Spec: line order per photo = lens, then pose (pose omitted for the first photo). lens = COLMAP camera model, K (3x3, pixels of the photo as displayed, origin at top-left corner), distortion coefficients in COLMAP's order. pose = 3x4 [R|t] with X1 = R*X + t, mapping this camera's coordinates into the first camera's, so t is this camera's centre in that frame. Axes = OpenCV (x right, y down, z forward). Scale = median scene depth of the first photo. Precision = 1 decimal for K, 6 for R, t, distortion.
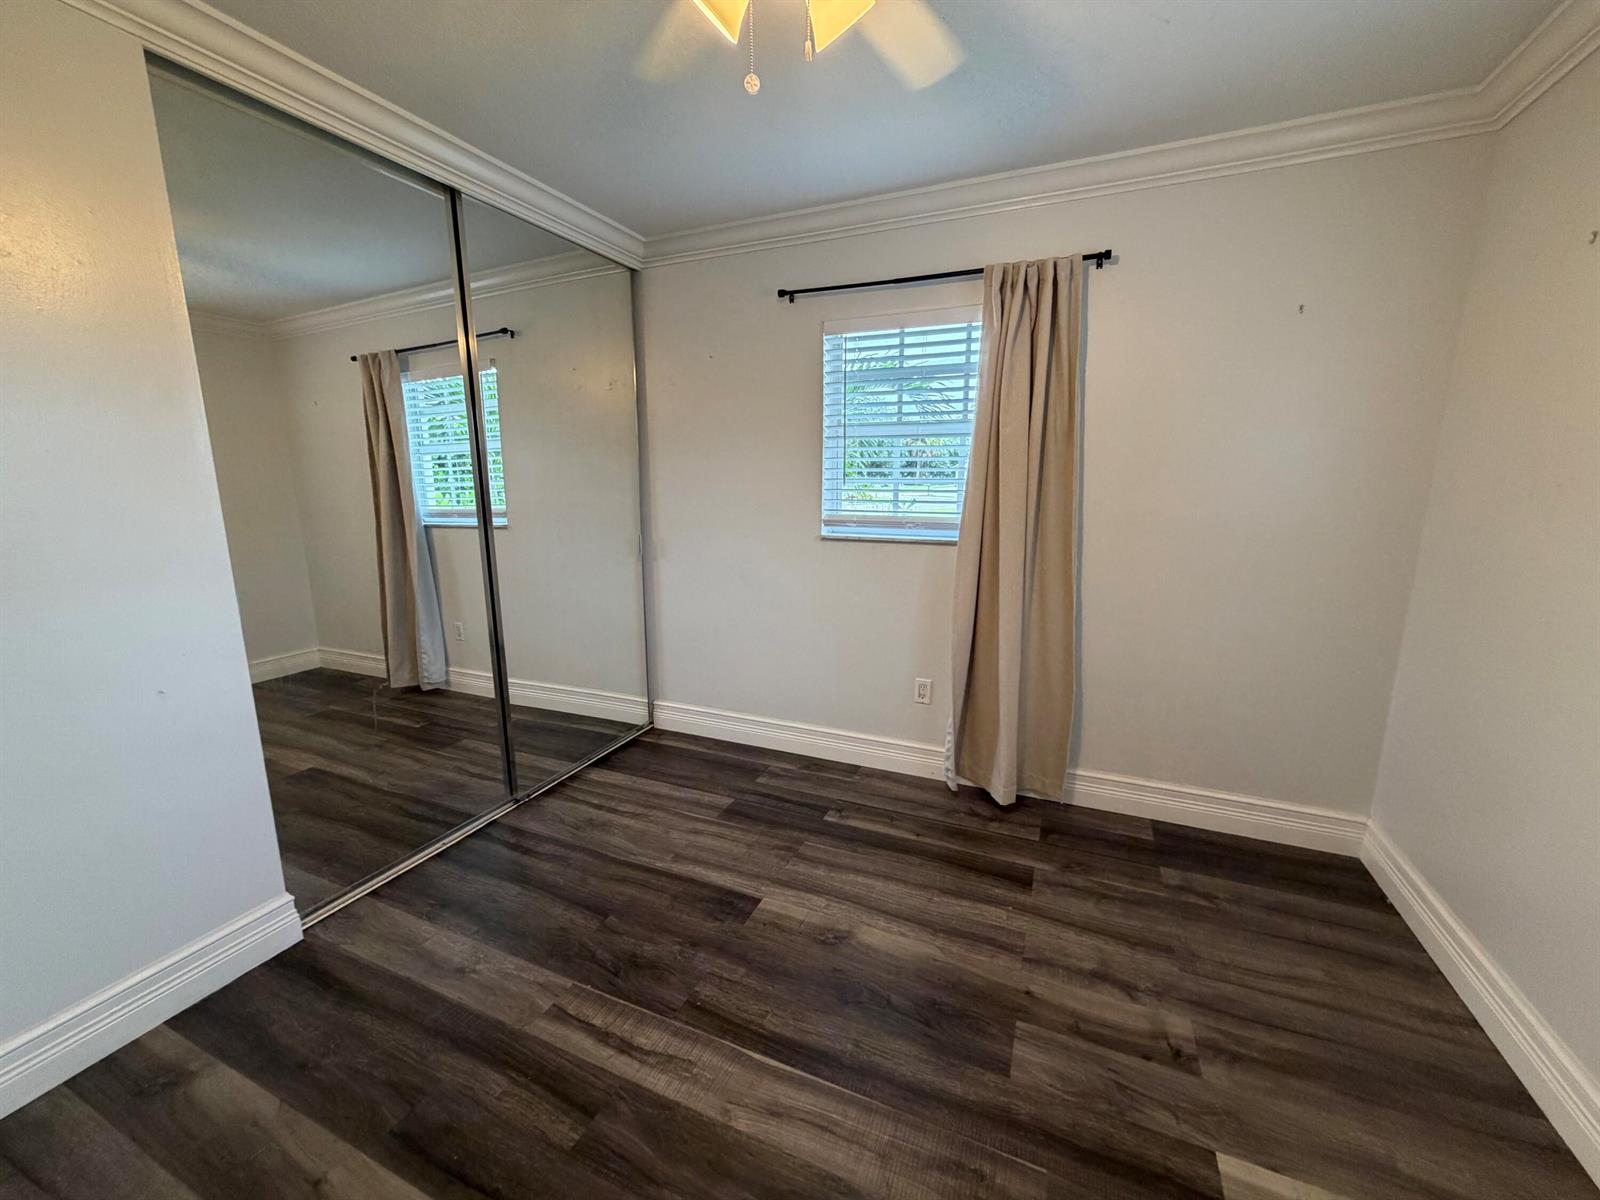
lens RADIAL K [[637.4, 0, 793.5], [0, 637.4, 601.5], [0, 0, 1]] dist [0.000586, 0.000018]
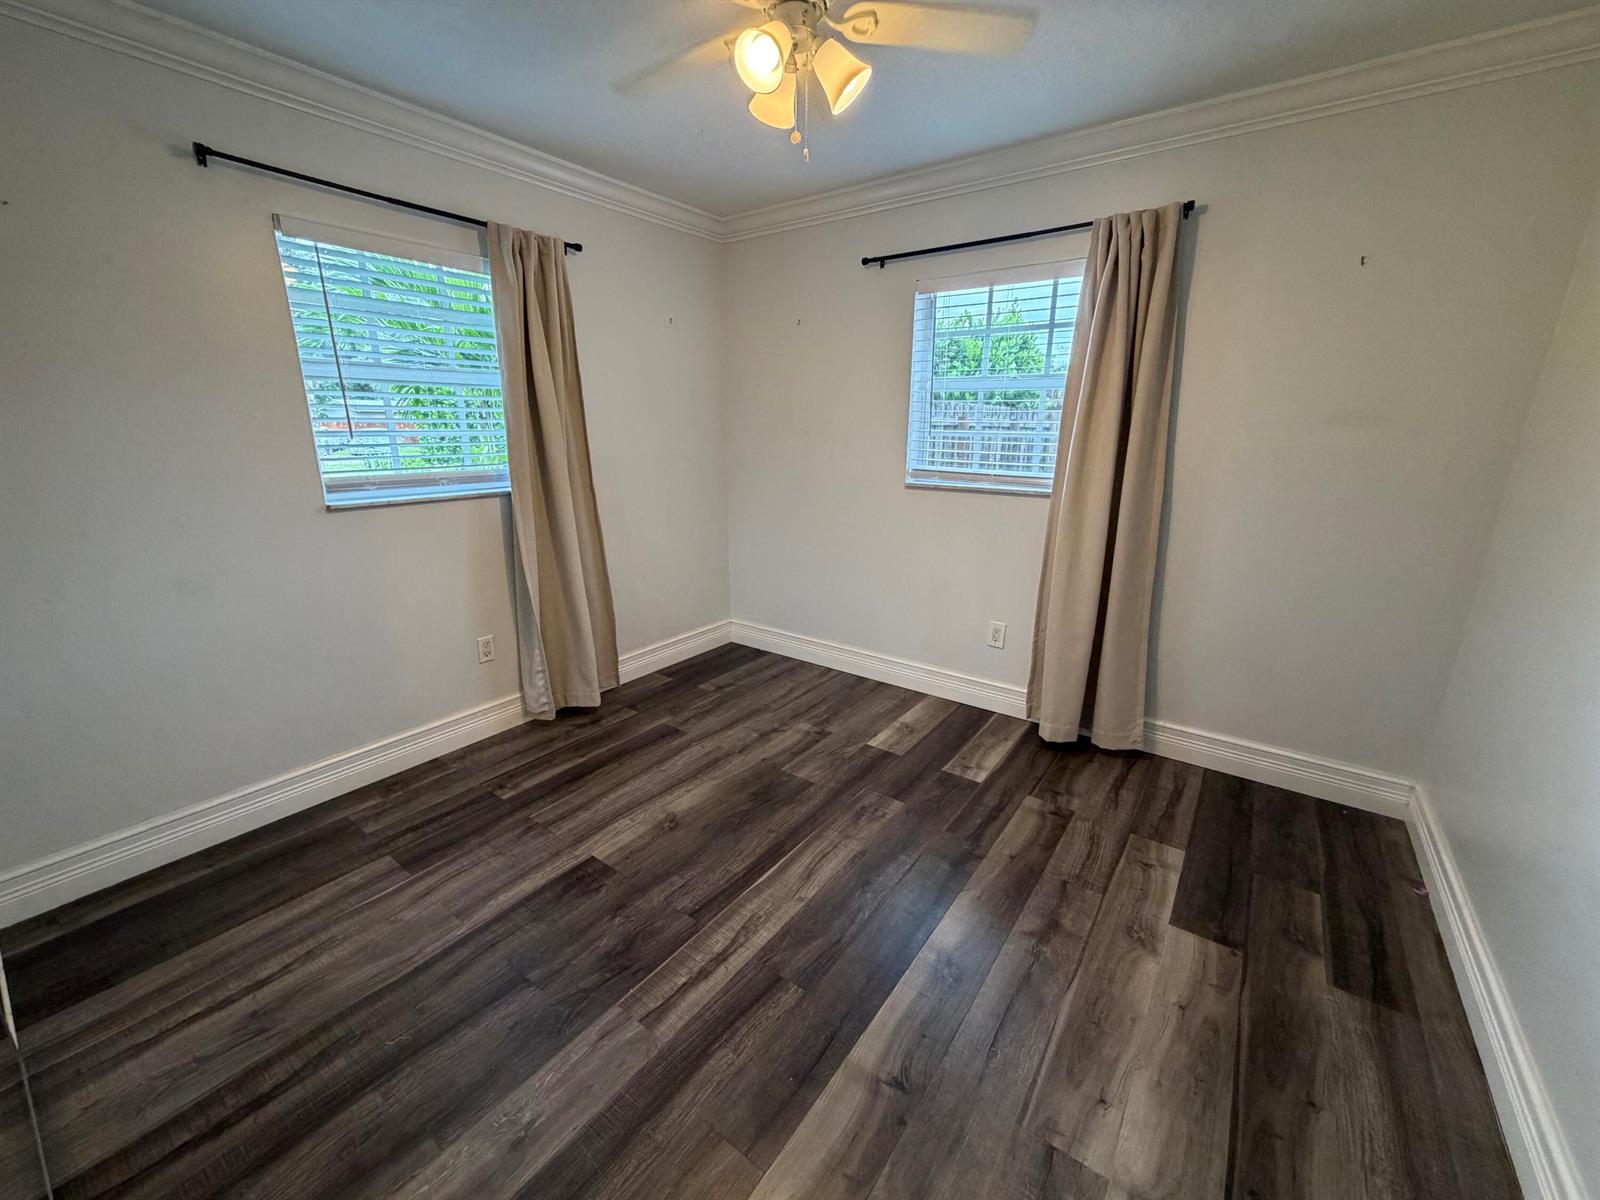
lens RADIAL K [[637.4, 0, 793.5], [0, 637.4, 601.5], [0, 0, 1]] dist [0.000586, 0.000018]
pose [[0.221665, -0.260586, 0.939659, -0.829206], [0.183464, 0.957567, 0.222274, -0.086041], [-0.957709, 0.123123, 0.260067, 0.384312]]
